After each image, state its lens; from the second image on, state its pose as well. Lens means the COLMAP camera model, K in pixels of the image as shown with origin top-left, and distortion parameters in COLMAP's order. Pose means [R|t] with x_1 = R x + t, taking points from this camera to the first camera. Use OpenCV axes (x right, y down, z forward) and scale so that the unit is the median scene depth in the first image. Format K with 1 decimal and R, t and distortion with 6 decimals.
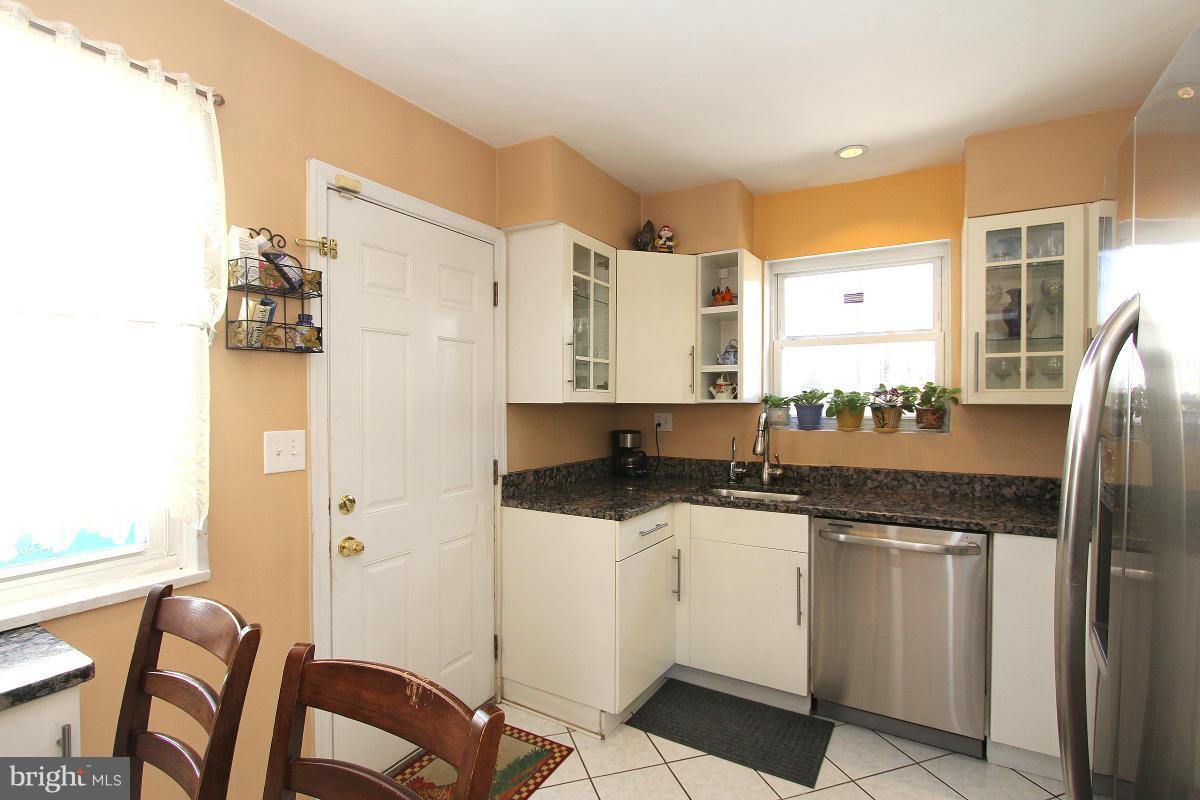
lens RADIAL K [[581.9, 0, 599.1], [0, 581.9, 405.1], [0, 0, 1]] dist [-0.013133, 0.000576]
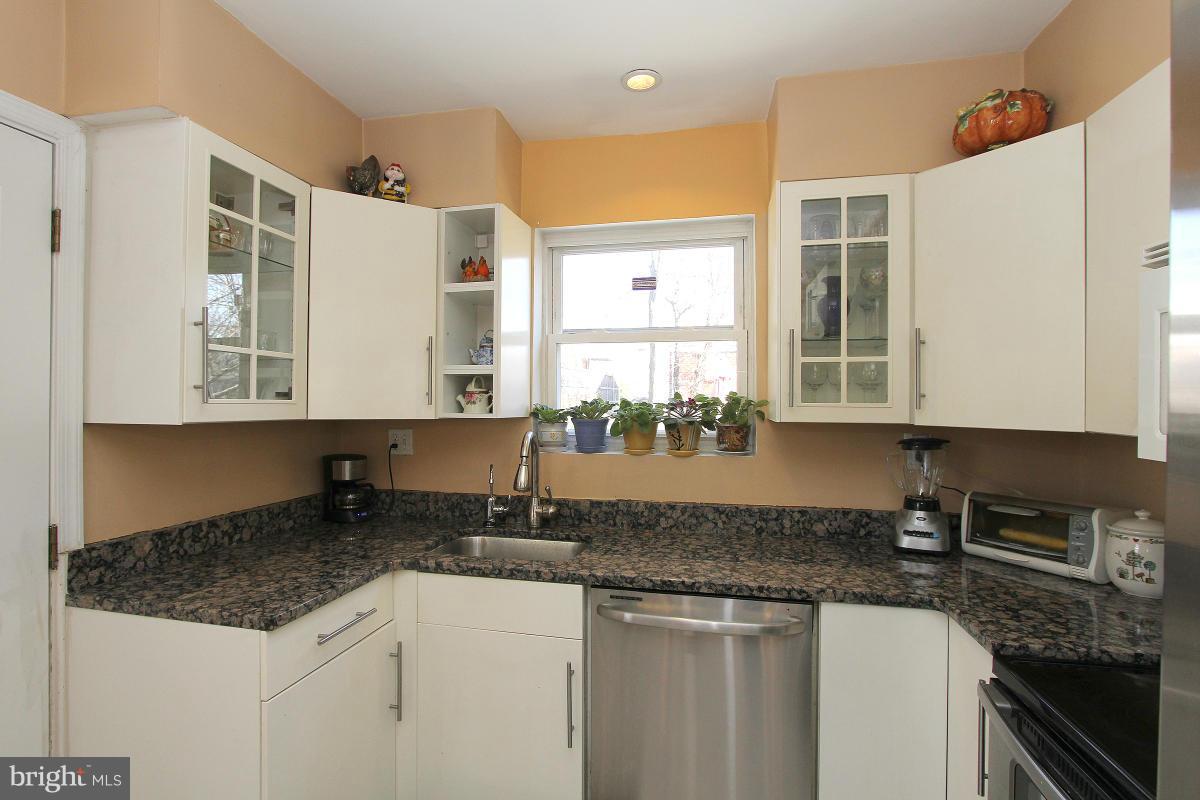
lens RADIAL K [[591.8, 0, 584.9], [0, 591.8, 396.1], [0, 0, 1]] dist [-0.019177, 0.000772]
pose [[0.952481, 0.005723, 0.304544, 0.133064], [-0.000885, 0.999871, -0.016023, -0.020938], [-0.304597, 0.014992, 0.952363, 0.294291]]
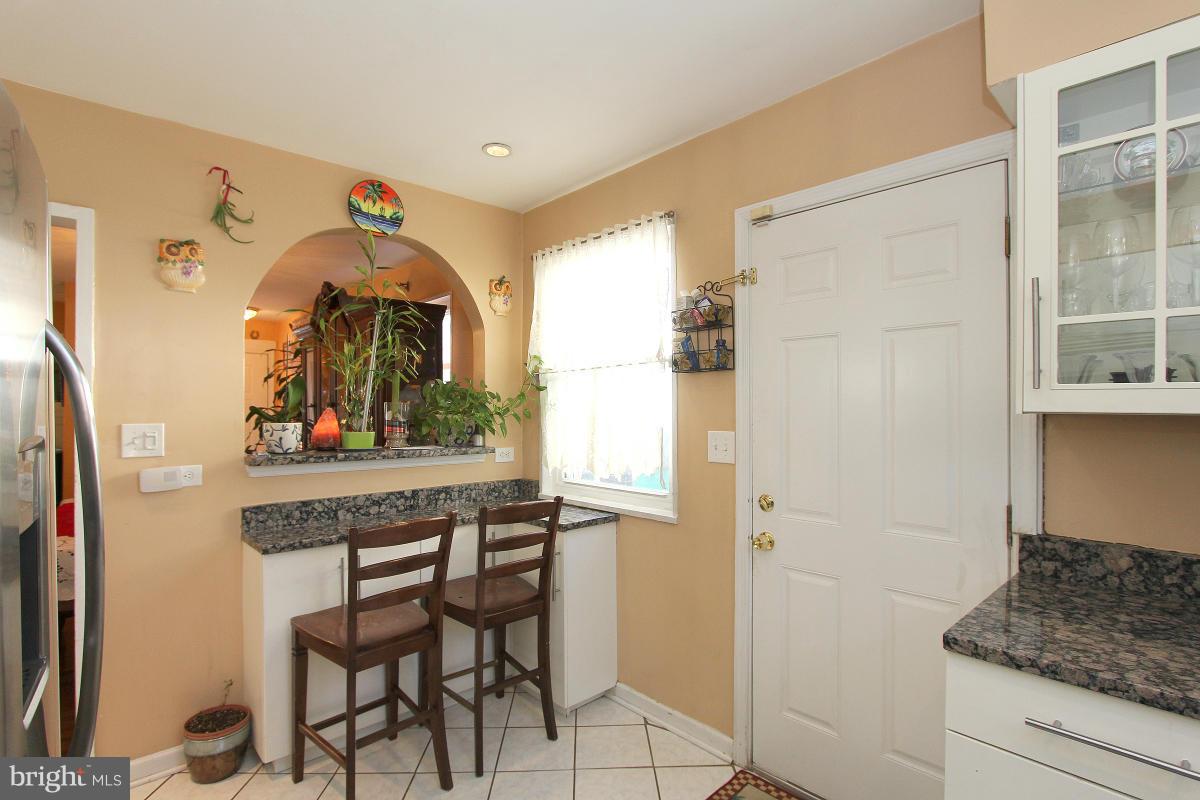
lens RADIAL K [[581.9, 0, 599.1], [0, 581.9, 405.1], [0, 0, 1]] dist [-0.013133, 0.000576]
pose [[-0.281582, -0.004328, -0.959527, 0.509917], [-0.010207, 0.999947, -0.001515, -0.006136], [0.959483, 0.009368, -0.281611, 0.722583]]
